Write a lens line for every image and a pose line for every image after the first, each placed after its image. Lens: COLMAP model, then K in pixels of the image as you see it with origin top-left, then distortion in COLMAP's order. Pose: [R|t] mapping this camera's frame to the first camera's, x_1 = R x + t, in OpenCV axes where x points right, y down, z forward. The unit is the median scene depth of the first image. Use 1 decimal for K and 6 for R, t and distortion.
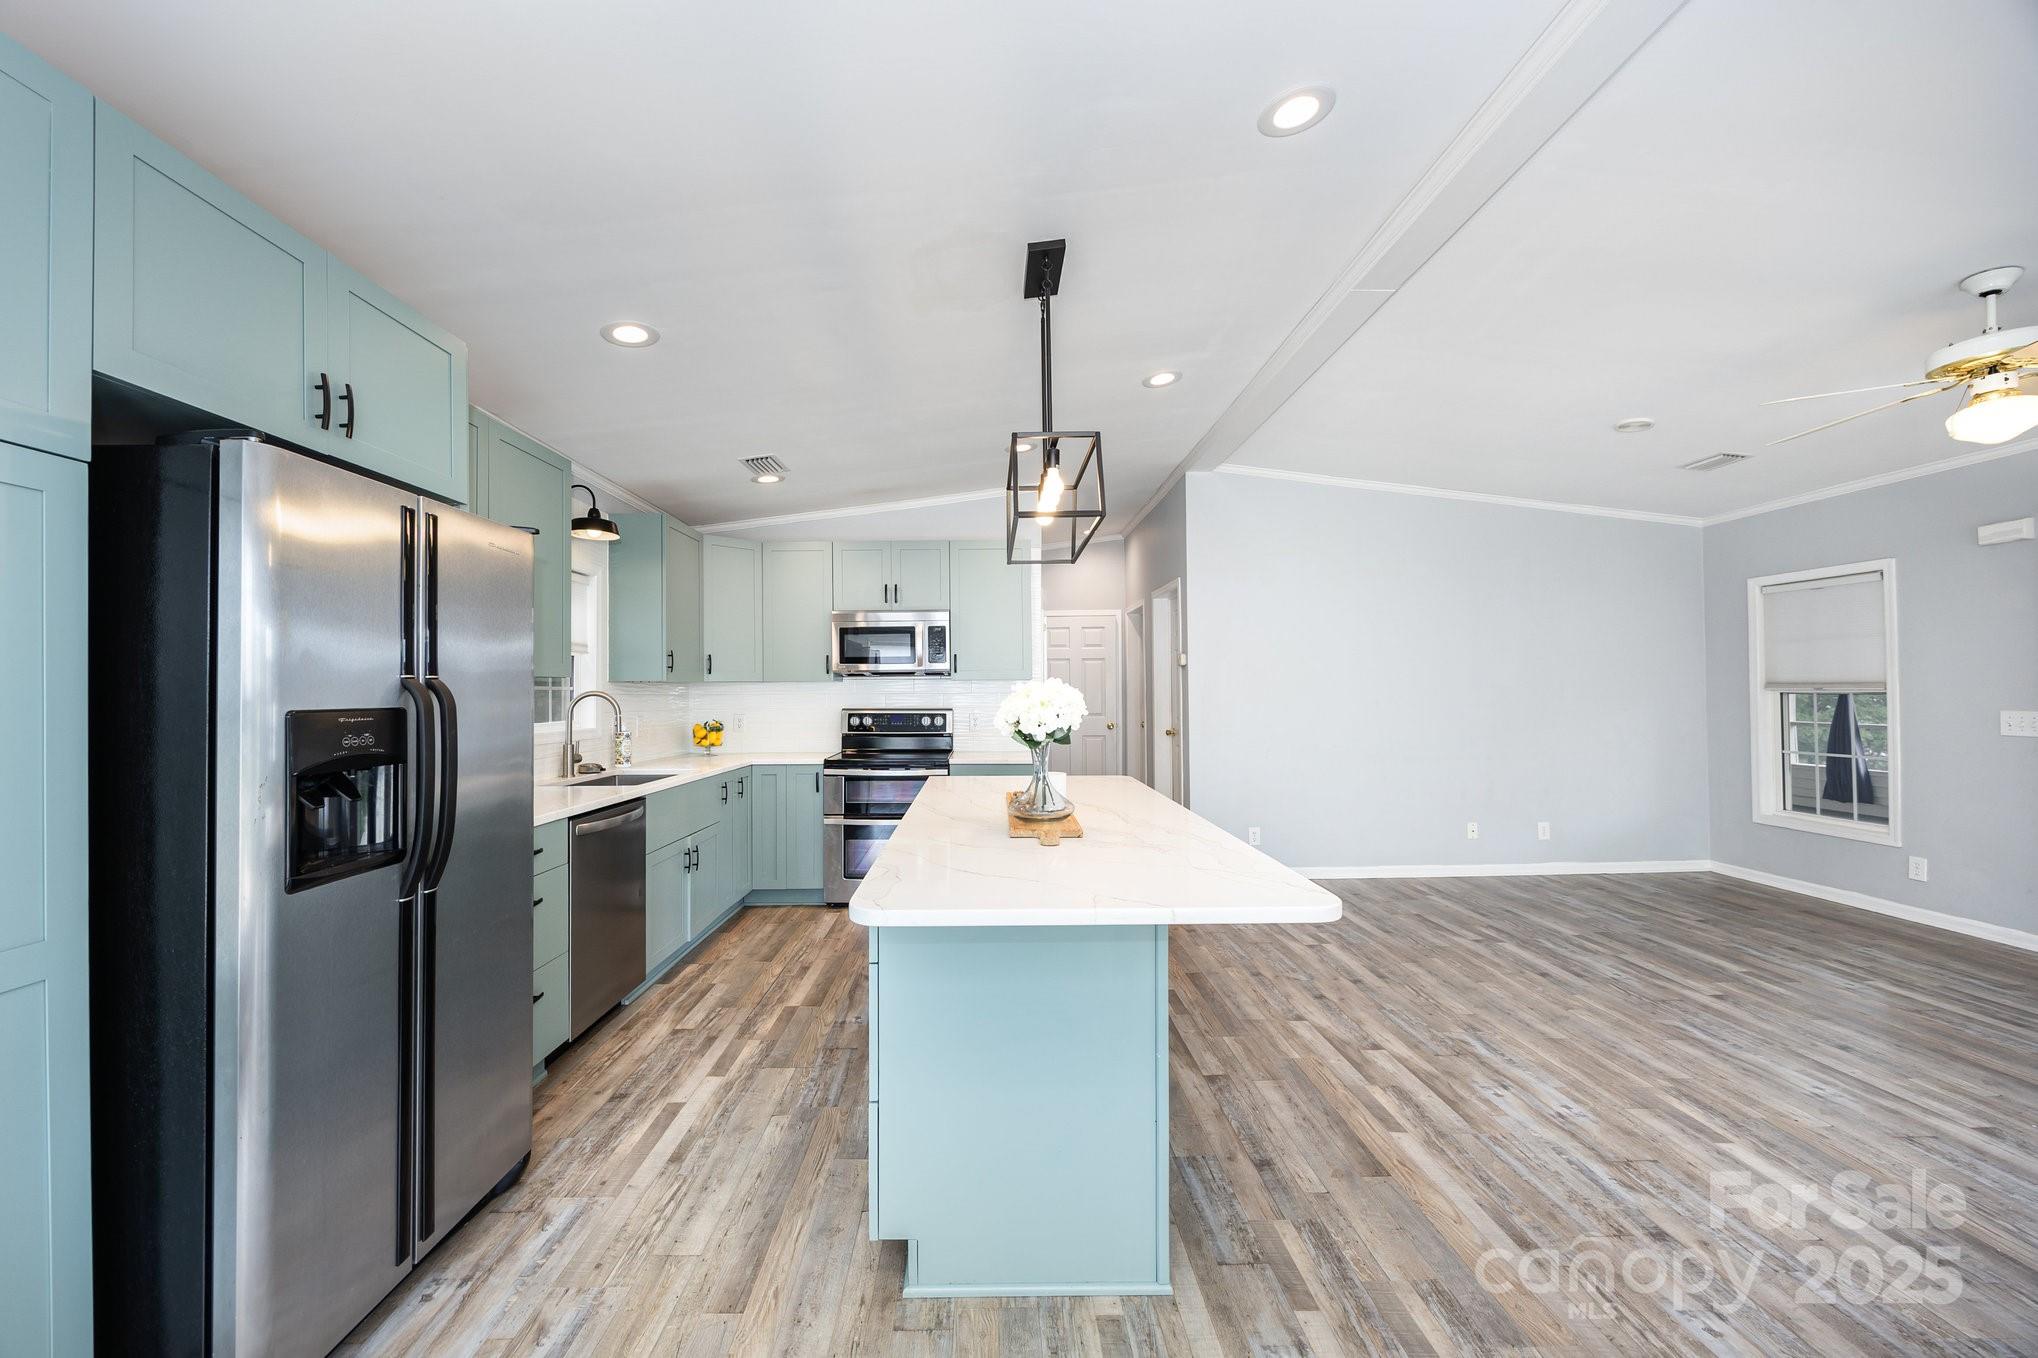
lens RADIAL K [[774.2, 0, 983.1], [0, 774.2, 680.1], [0, 0, 1]] dist [0.000142, -0.000324]
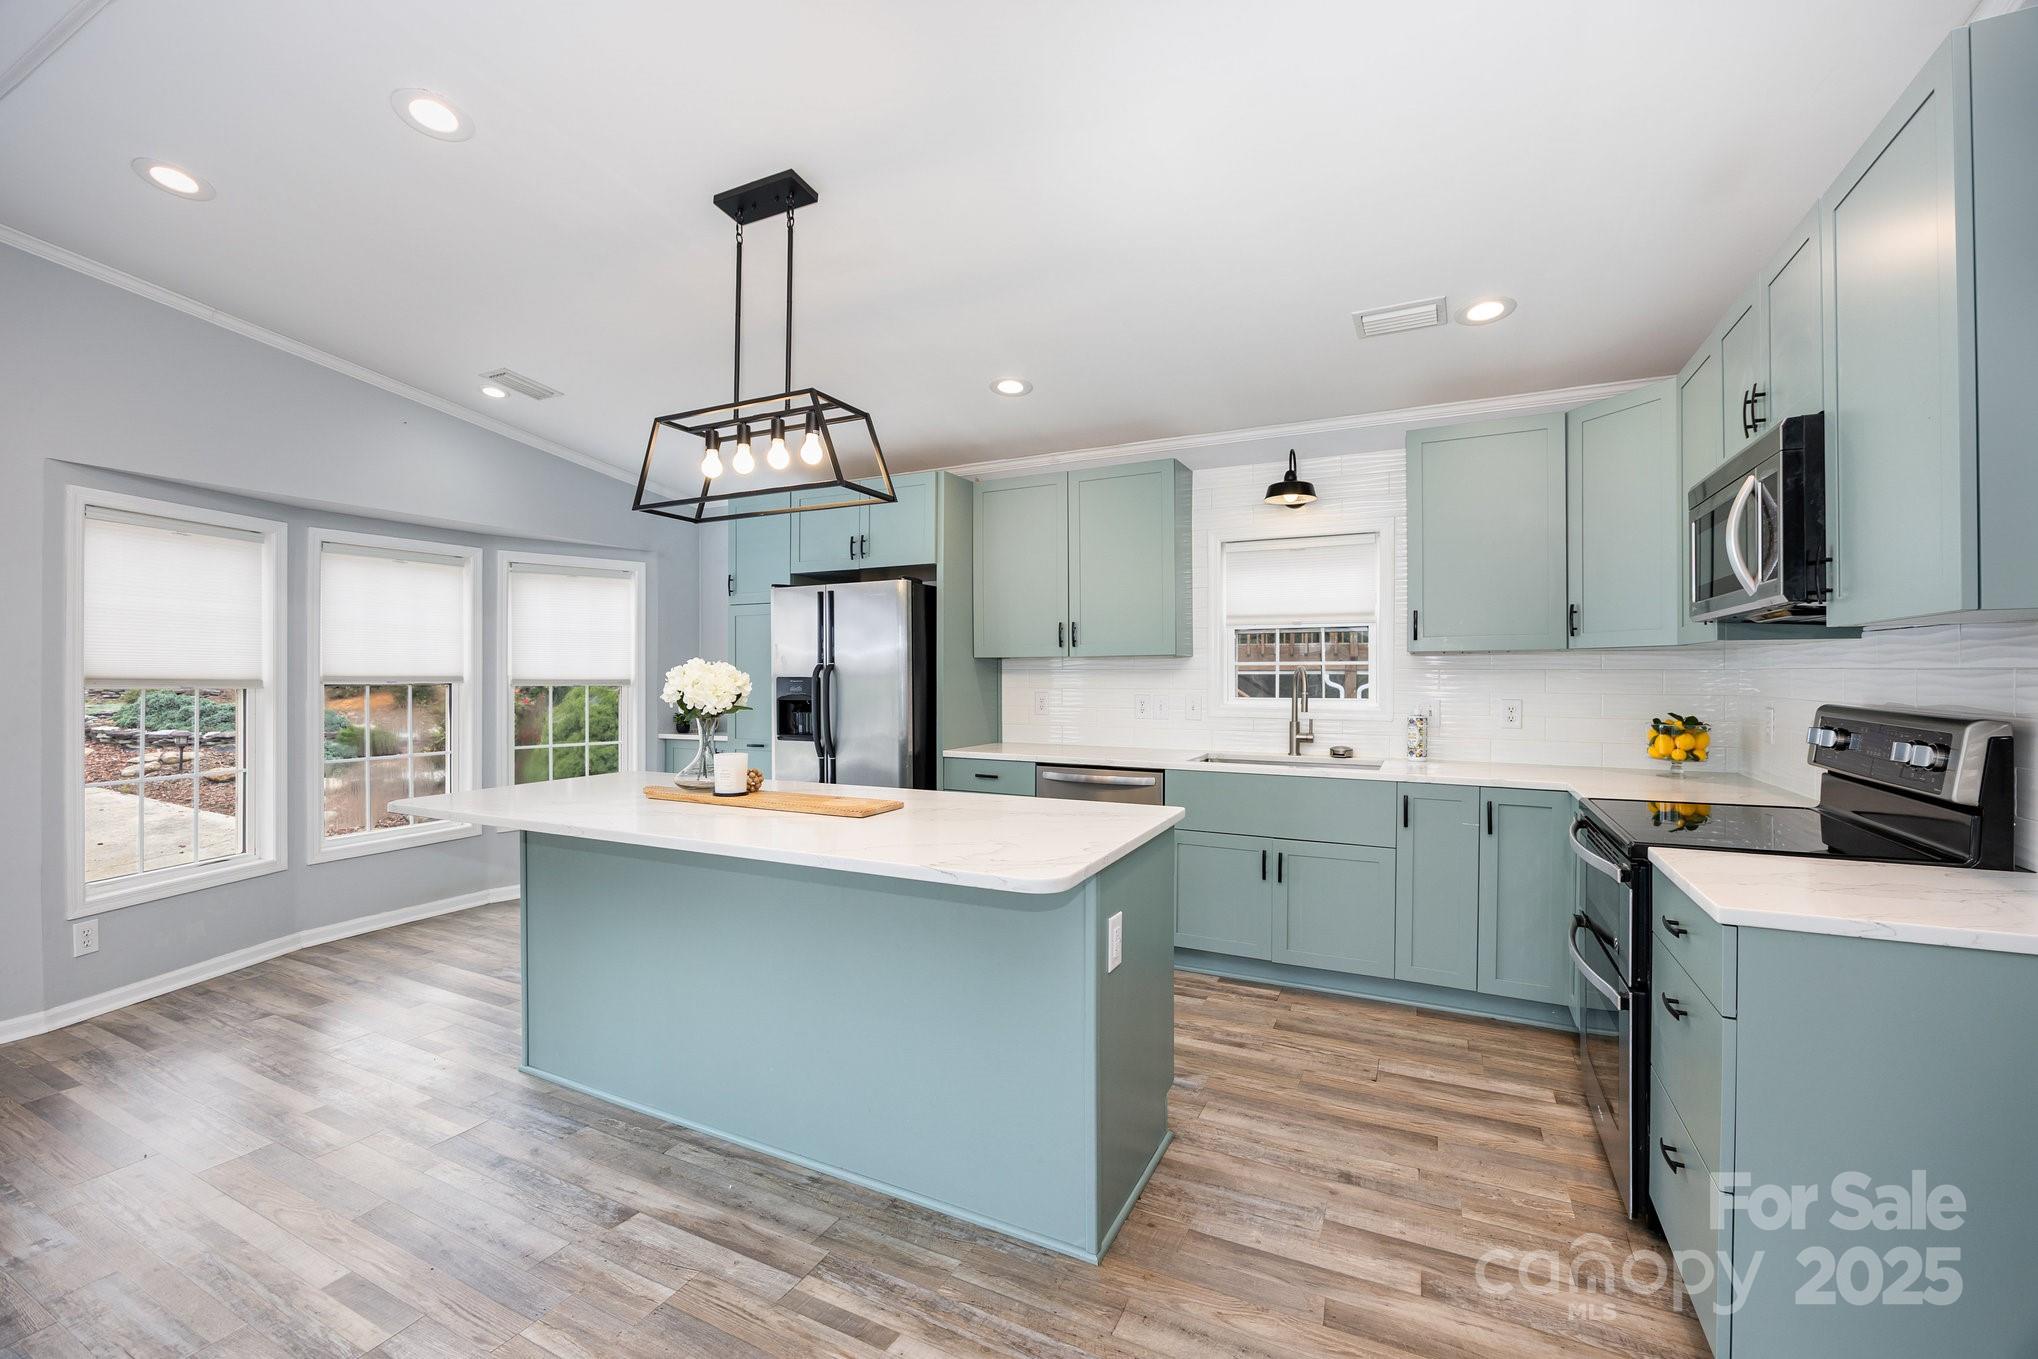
lens RADIAL K [[863.5, 0, 1019.0], [0, 863.5, 679.5], [0, 0, 1]] dist [-0.003651, -0.000503]
pose [[-0.441323, 0.015164, -0.897220, 0.868912], [0.021749, 0.999744, 0.006198, 0.025010], [0.897085, -0.016778, -0.441540, 1.740913]]
